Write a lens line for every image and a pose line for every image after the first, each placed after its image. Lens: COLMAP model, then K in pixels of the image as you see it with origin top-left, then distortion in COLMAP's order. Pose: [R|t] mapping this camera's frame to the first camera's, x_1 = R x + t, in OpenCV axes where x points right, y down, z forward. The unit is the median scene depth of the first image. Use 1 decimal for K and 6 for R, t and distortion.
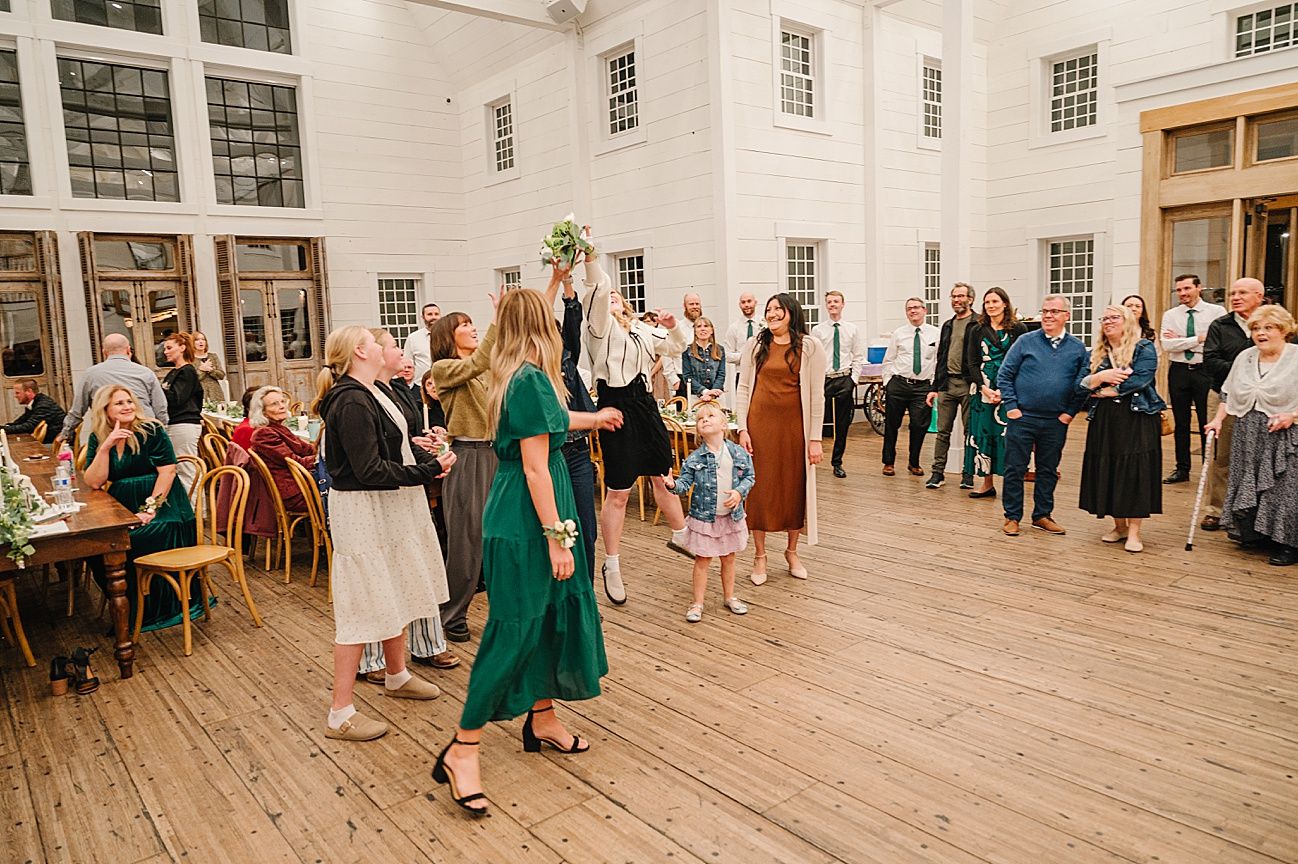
lens RADIAL K [[874.0, 0, 642.6], [0, 874.0, 428.3], [0, 0, 1]] dist [-0.003440, 0.006468]
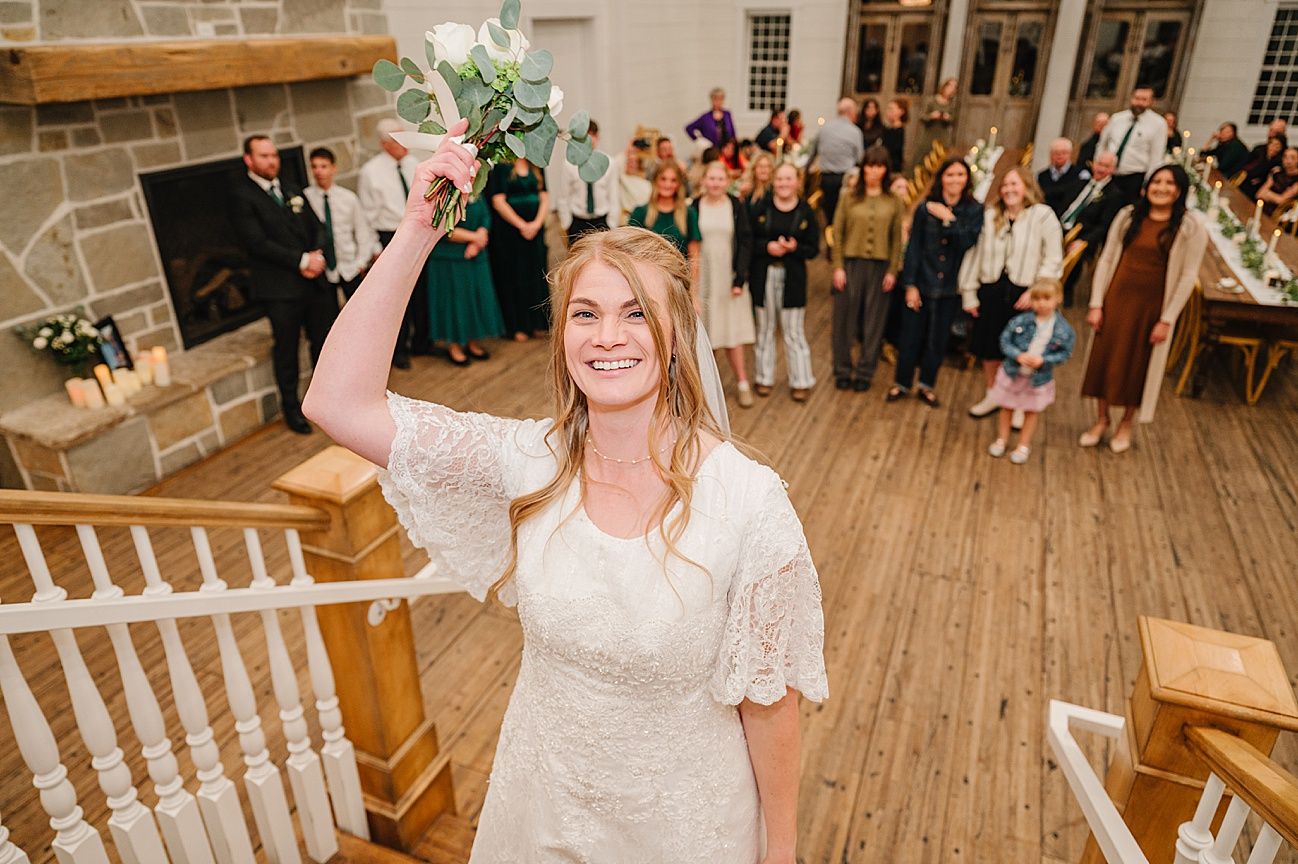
lens RADIAL K [[874.0, 0, 645.4], [0, 874.0, 435.2], [0, 0, 1]] dist [-0.003440, 0.006468]
pose [[0.469158, 0.414271, -0.779917, 0.394289], [-0.116519, 0.904461, 0.410334, -0.117196], [0.875394, -0.101636, 0.472605, 0.029312]]
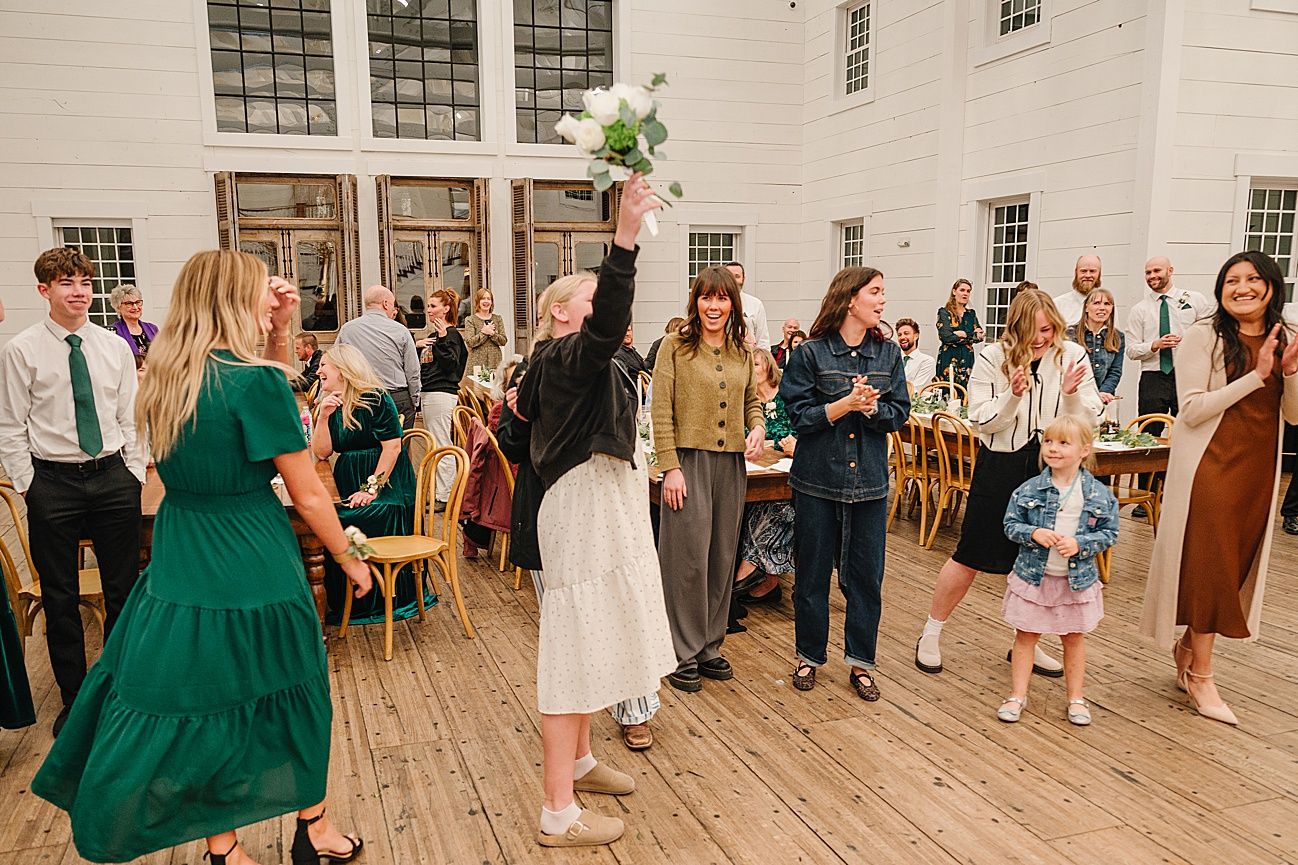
lens RADIAL K [[1051.7, 0, 635.9], [0, 1051.7, 490.1], [0, 0, 1]] dist [0.006196, -0.004629]
pose [[0.933284, 0.096545, -0.345919, 0.029760], [-0.073495, 0.994148, 0.079177, -0.005065], [0.351539, -0.048471, 0.934918, 0.060184]]
